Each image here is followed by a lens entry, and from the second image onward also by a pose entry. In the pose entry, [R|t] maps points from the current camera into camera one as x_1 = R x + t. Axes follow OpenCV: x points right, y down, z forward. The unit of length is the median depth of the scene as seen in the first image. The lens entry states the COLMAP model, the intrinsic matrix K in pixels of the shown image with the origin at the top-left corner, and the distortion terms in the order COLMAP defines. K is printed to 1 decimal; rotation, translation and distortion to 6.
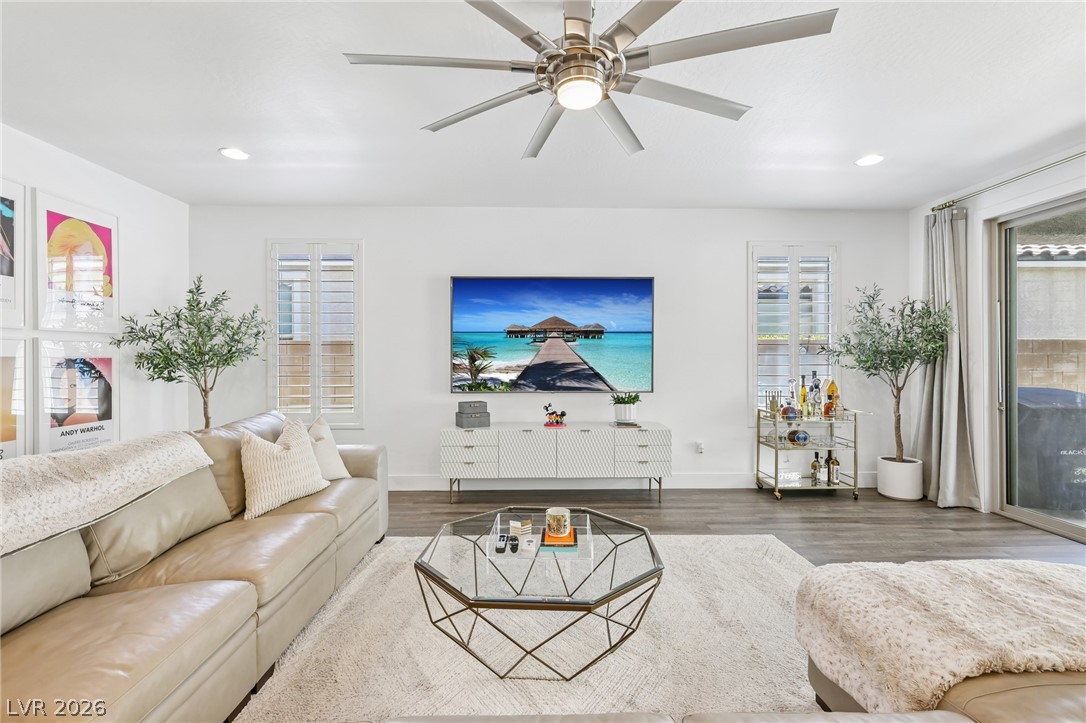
lens RADIAL K [[476.5, 0, 546.4], [0, 476.5, 359.2], [0, 0, 1]] dist [0.003434, -0.000156]
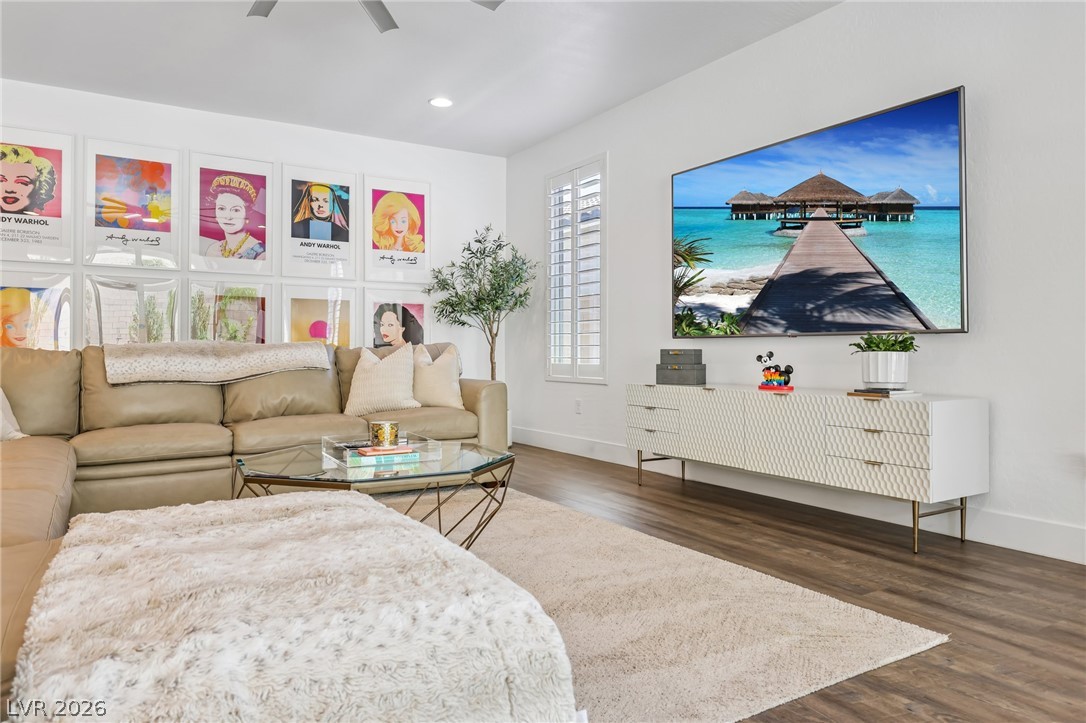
lens RADIAL K [[720.9, 0, 547.3], [0, 720.9, 355.2], [0, 0, 1]] dist [-0.004037, 0.002912]
pose [[0.510316, 0.006176, -0.859965, 0.641333], [-0.005786, 0.999976, 0.003748, 0.094654], [0.859968, 0.003063, 0.510339, 0.293014]]
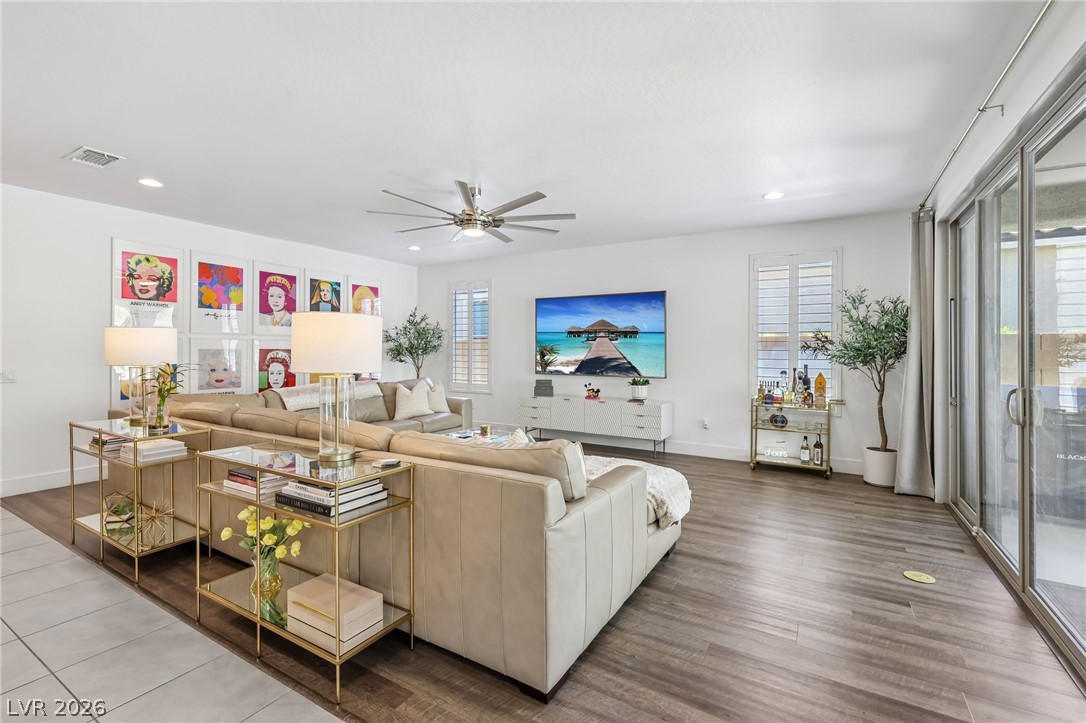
lens RADIAL K [[476.5, 0, 543.2], [0, 476.5, 357.3], [0, 0, 1]] dist [0.003434, -0.000156]
pose [[0.846710, 0.013023, -0.531896, 0.654295], [-0.008409, 0.999903, 0.011094, -0.000283], [0.531989, -0.004921, 0.846737, -0.302064]]
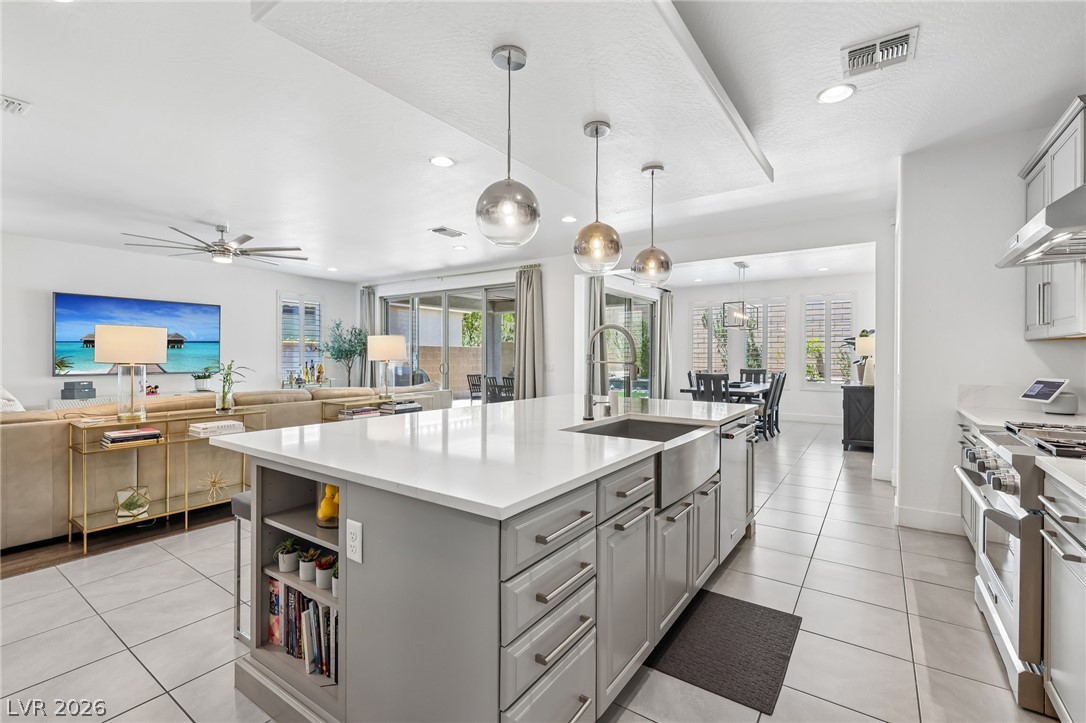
lens RADIAL K [[476.5, 0, 541.5], [0, 476.5, 356.7], [0, 0, 1]] dist [0.003434, -0.000156]
pose [[0.591396, 0.001855, 0.806379, -0.488273], [-0.004961, 0.999987, 0.001338, 0.005213], [-0.806366, -0.004791, 0.591397, -0.972388]]
